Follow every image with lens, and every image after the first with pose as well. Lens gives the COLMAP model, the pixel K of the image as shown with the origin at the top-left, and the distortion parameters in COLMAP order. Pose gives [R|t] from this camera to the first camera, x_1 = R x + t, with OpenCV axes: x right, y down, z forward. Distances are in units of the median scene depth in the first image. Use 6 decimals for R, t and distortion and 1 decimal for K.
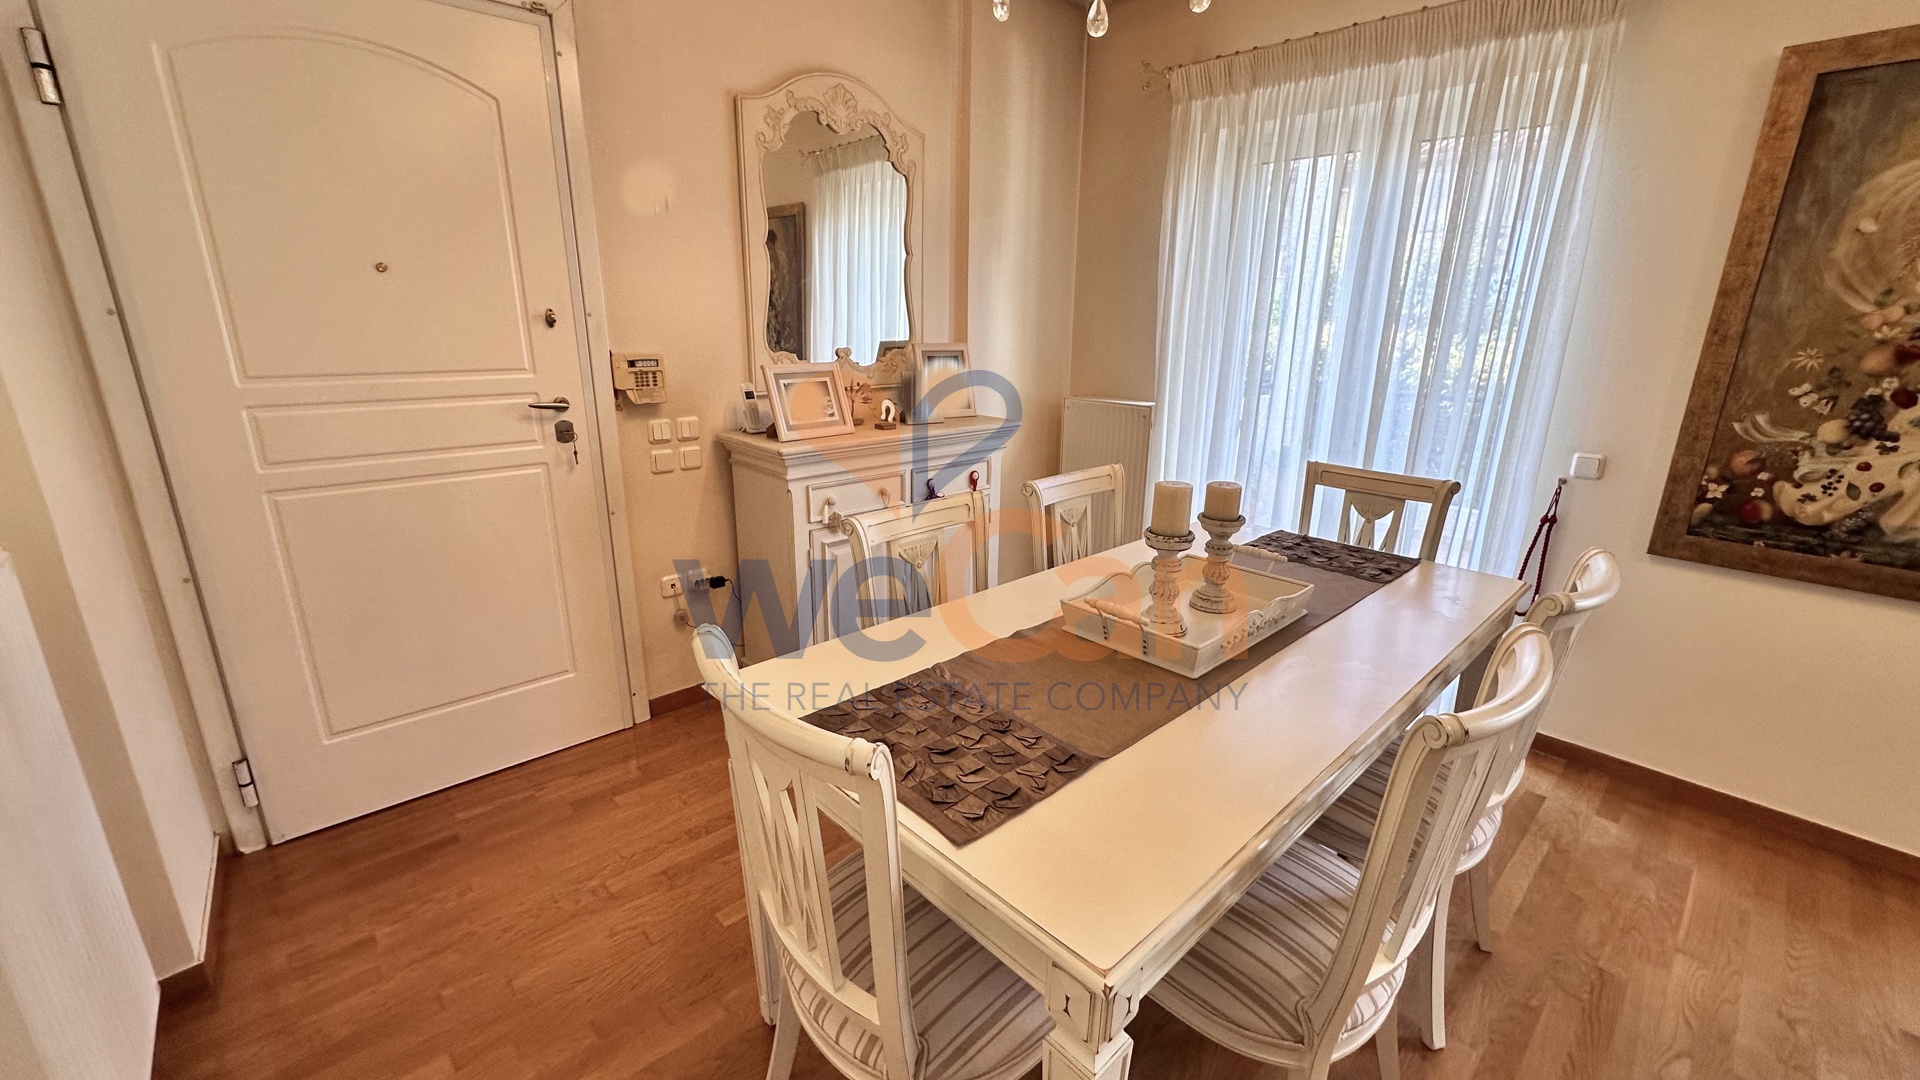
lens RADIAL K [[768.8, 0, 963.6], [0, 768.8, 540.0], [0, 0, 1]] dist [-0.003815, 0.001583]
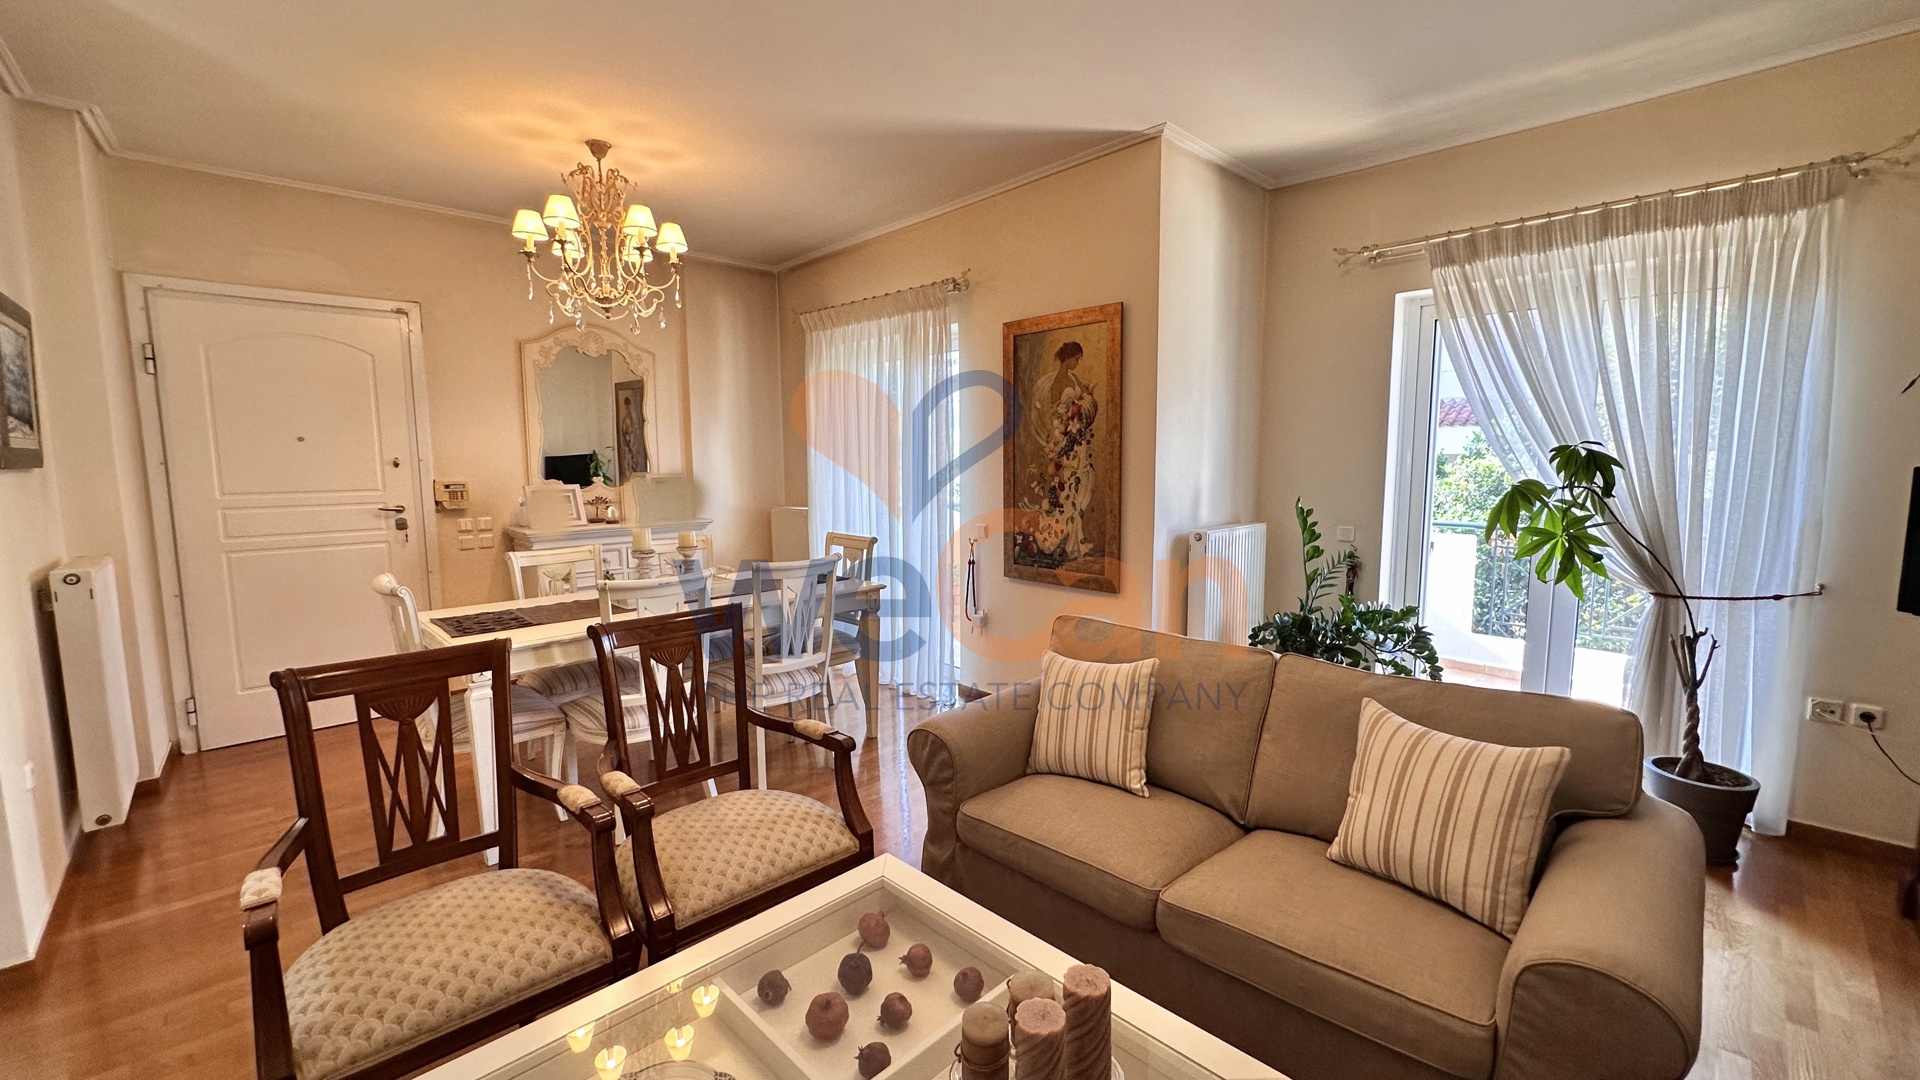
lens RADIAL K [[768.8, 0, 961.3], [0, 768.8, 540.2], [0, 0, 1]] dist [-0.003815, 0.001583]
pose [[0.999540, -0.022935, 0.019837, 0.866269], [0.026029, 0.984532, -0.173260, 0.277528], [-0.015557, 0.173696, 0.984676, -0.894805]]
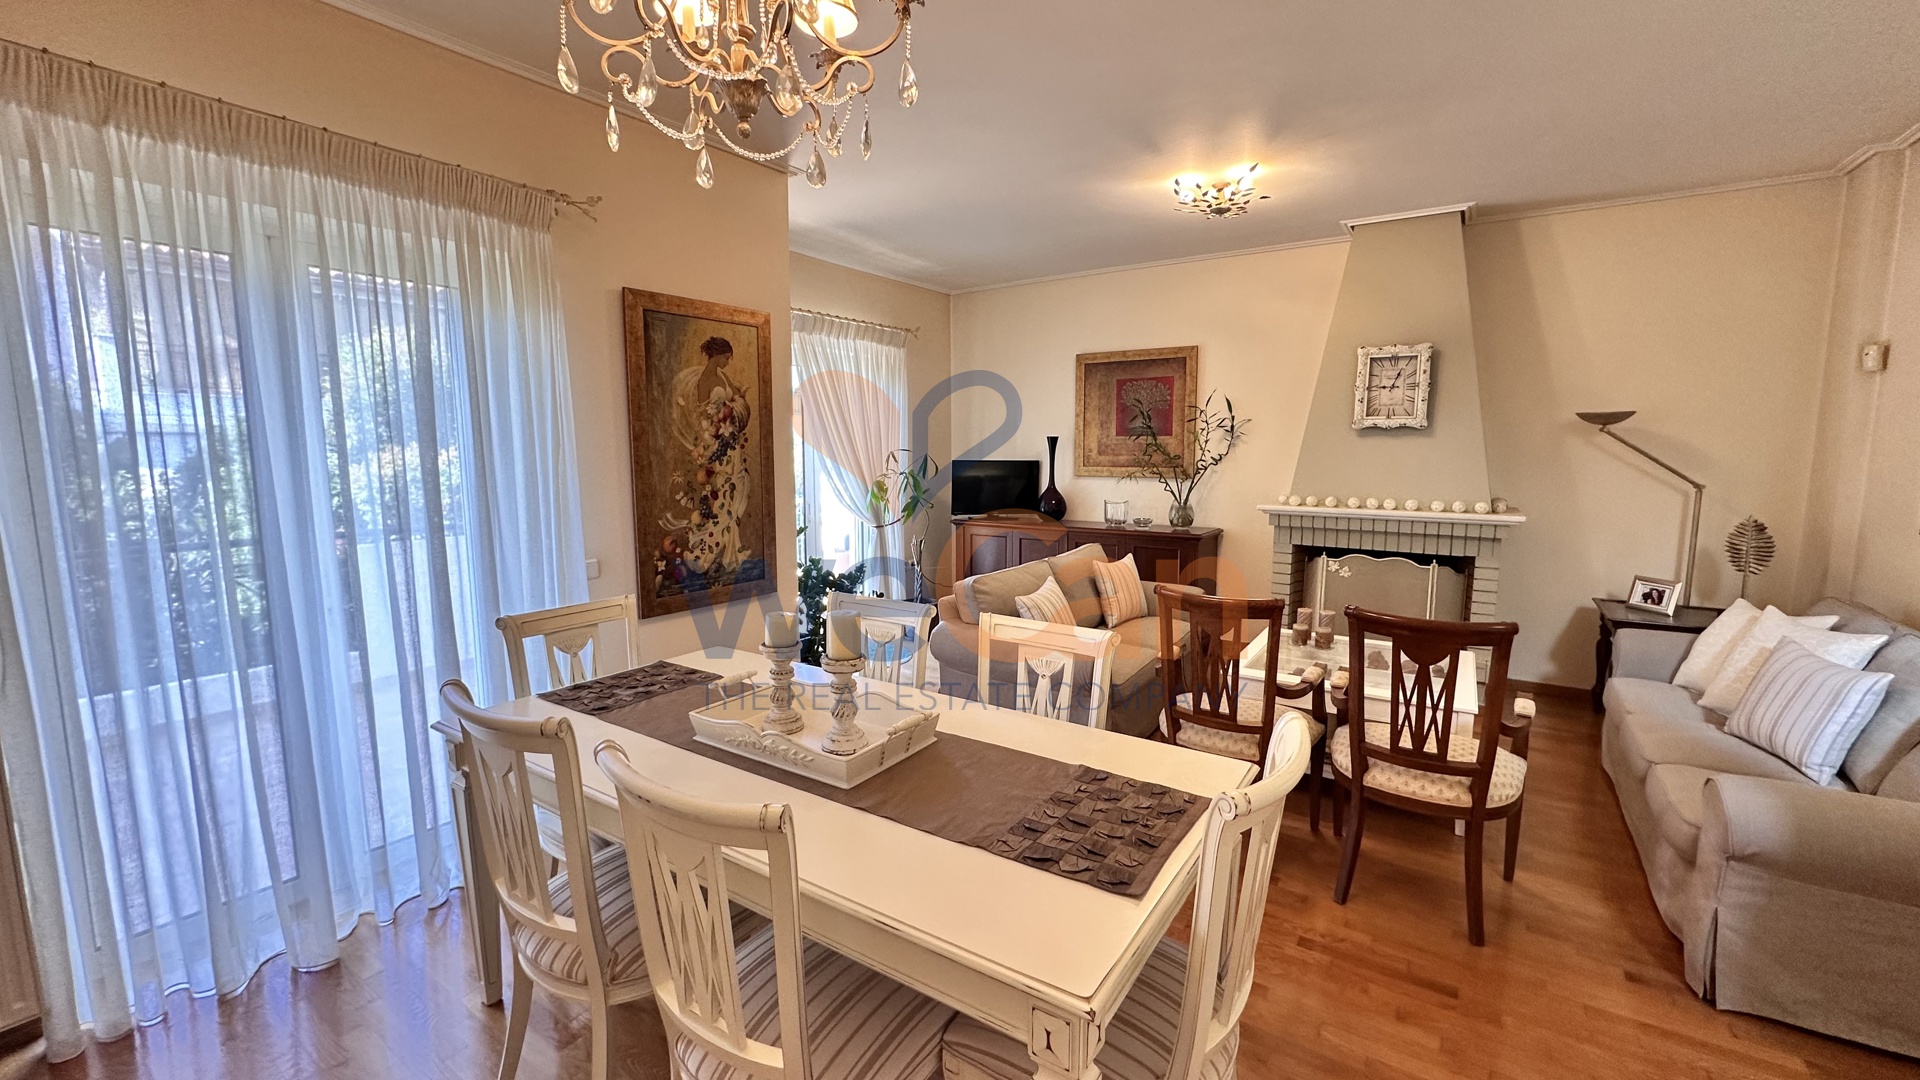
lens RADIAL K [[768.8, 0, 963.1], [0, 768.8, 536.3], [0, 0, 1]] dist [-0.003815, 0.001583]
pose [[-0.229980, -0.129408, 0.964553, -0.633818], [0.269881, 0.943767, 0.190967, -0.264197], [-0.935026, 0.304233, -0.182123, 0.761763]]
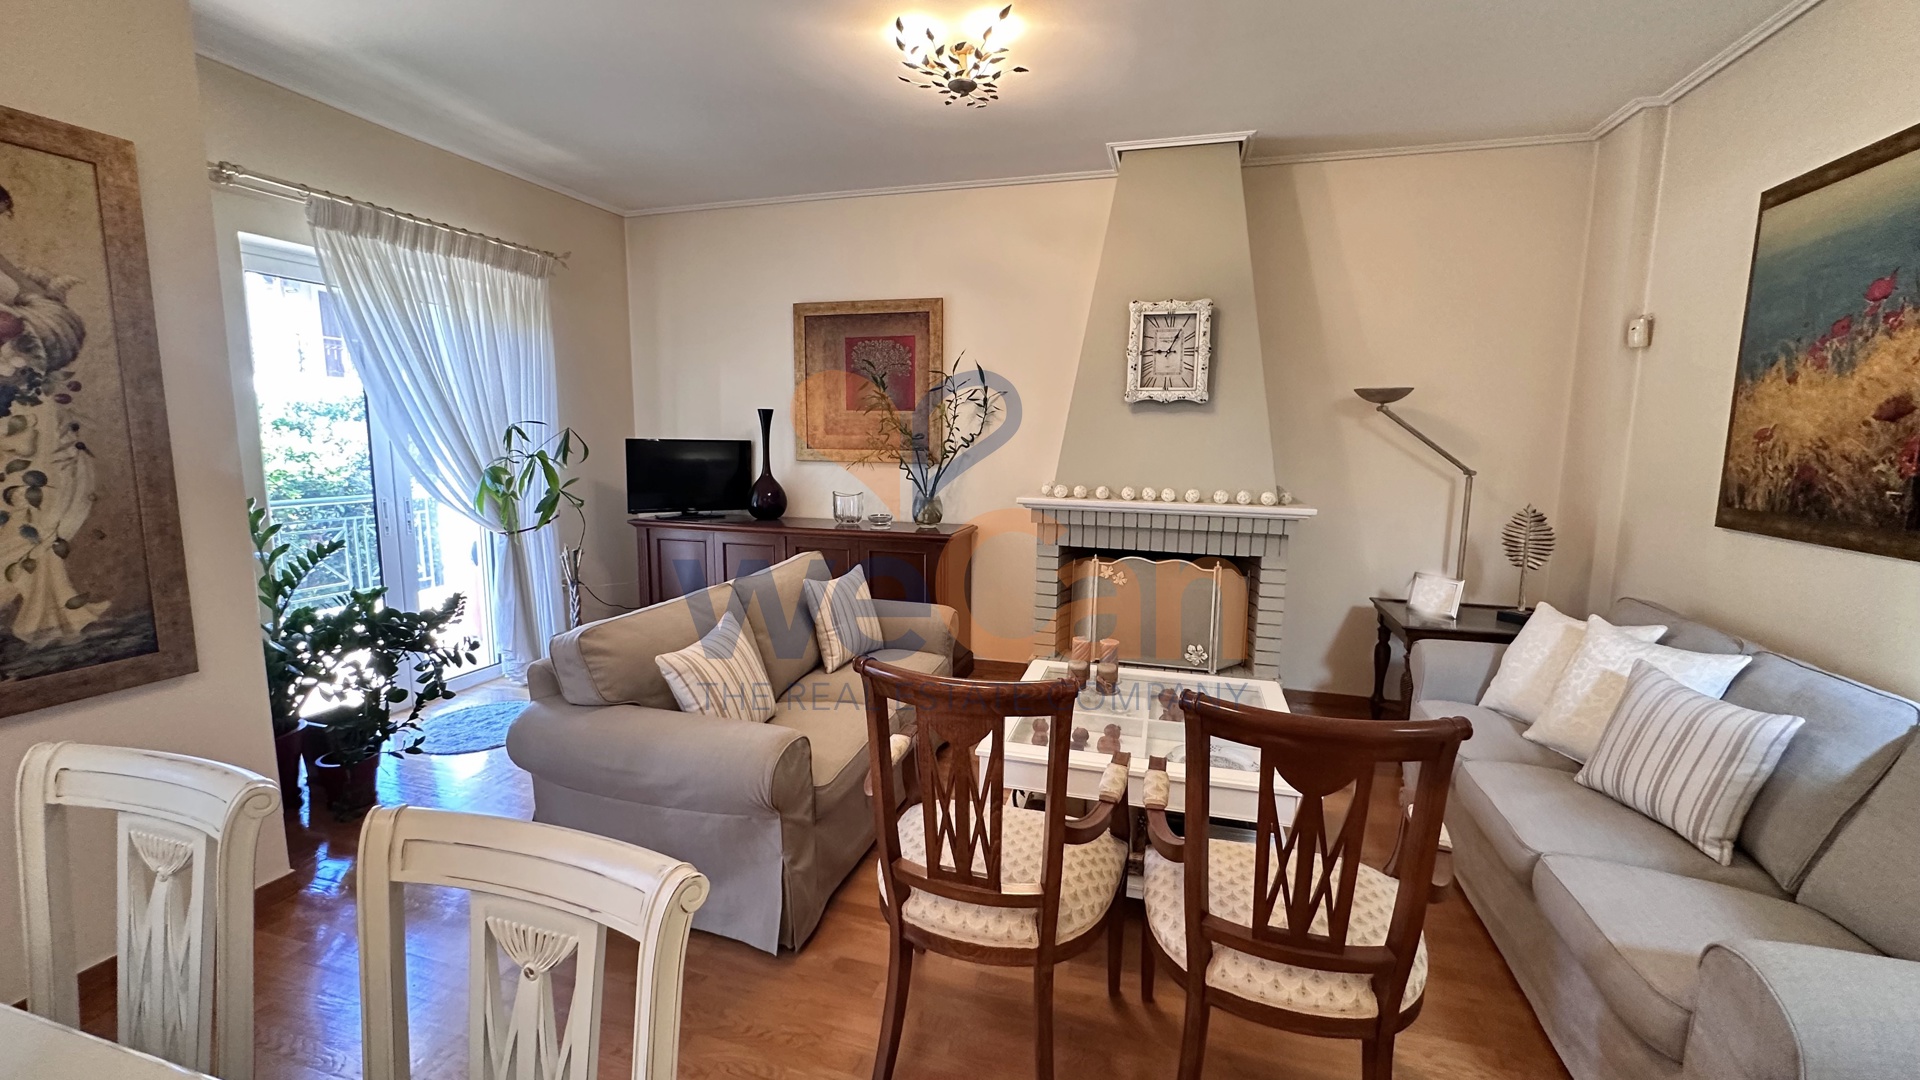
lens RADIAL K [[768.8, 0, 964.2], [0, 768.8, 537.0], [0, 0, 1]] dist [-0.003815, 0.001583]
pose [[-0.511230, -0.136489, 0.848537, -0.095574], [0.221480, 0.933040, 0.283519, -0.130741], [-0.830416, 0.332877, -0.446769, 0.437293]]
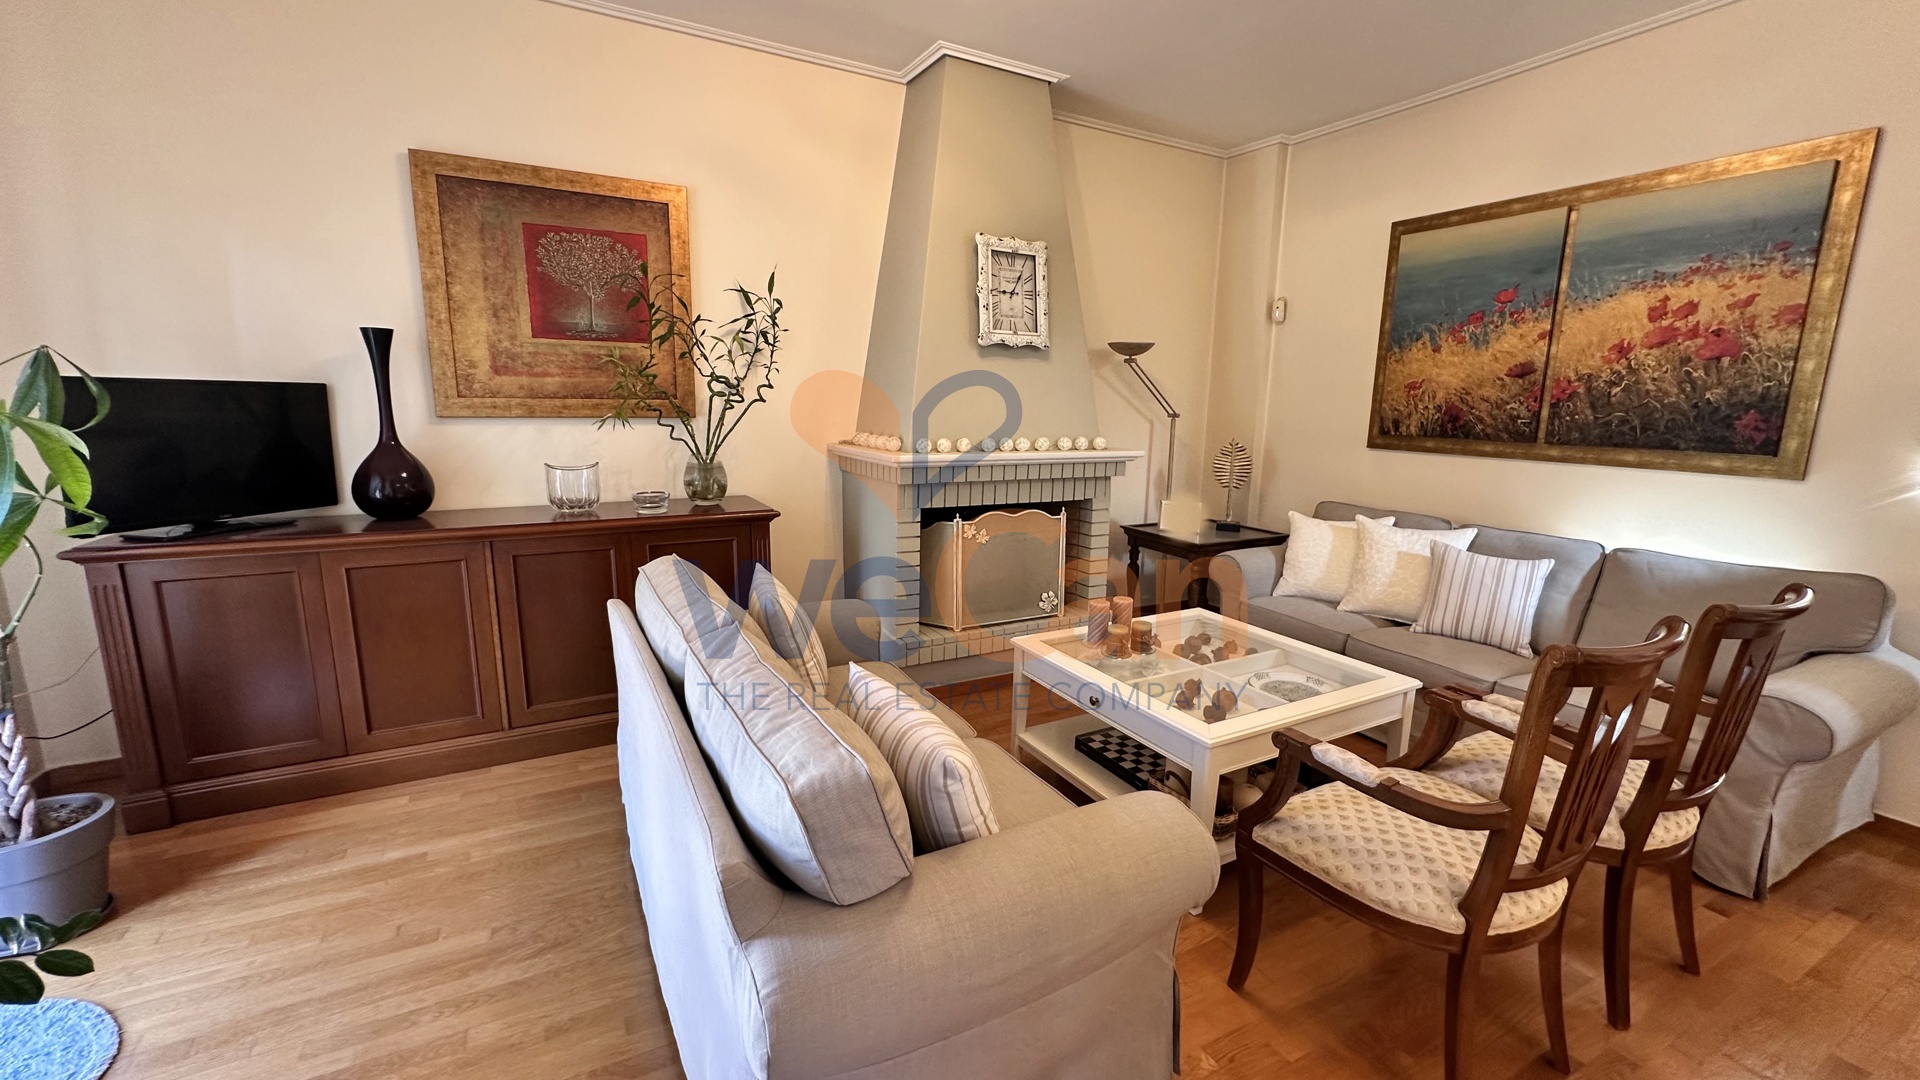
lens RADIAL K [[768.8, 0, 959.6], [0, 768.8, 539.1], [0, 0, 1]] dist [-0.003815, 0.001583]
pose [[-0.968834, -0.078660, 0.234889, 0.892871], [0.036119, 0.893247, 0.448112, -0.199187], [-0.245062, 0.442630, -0.862568, 0.828770]]
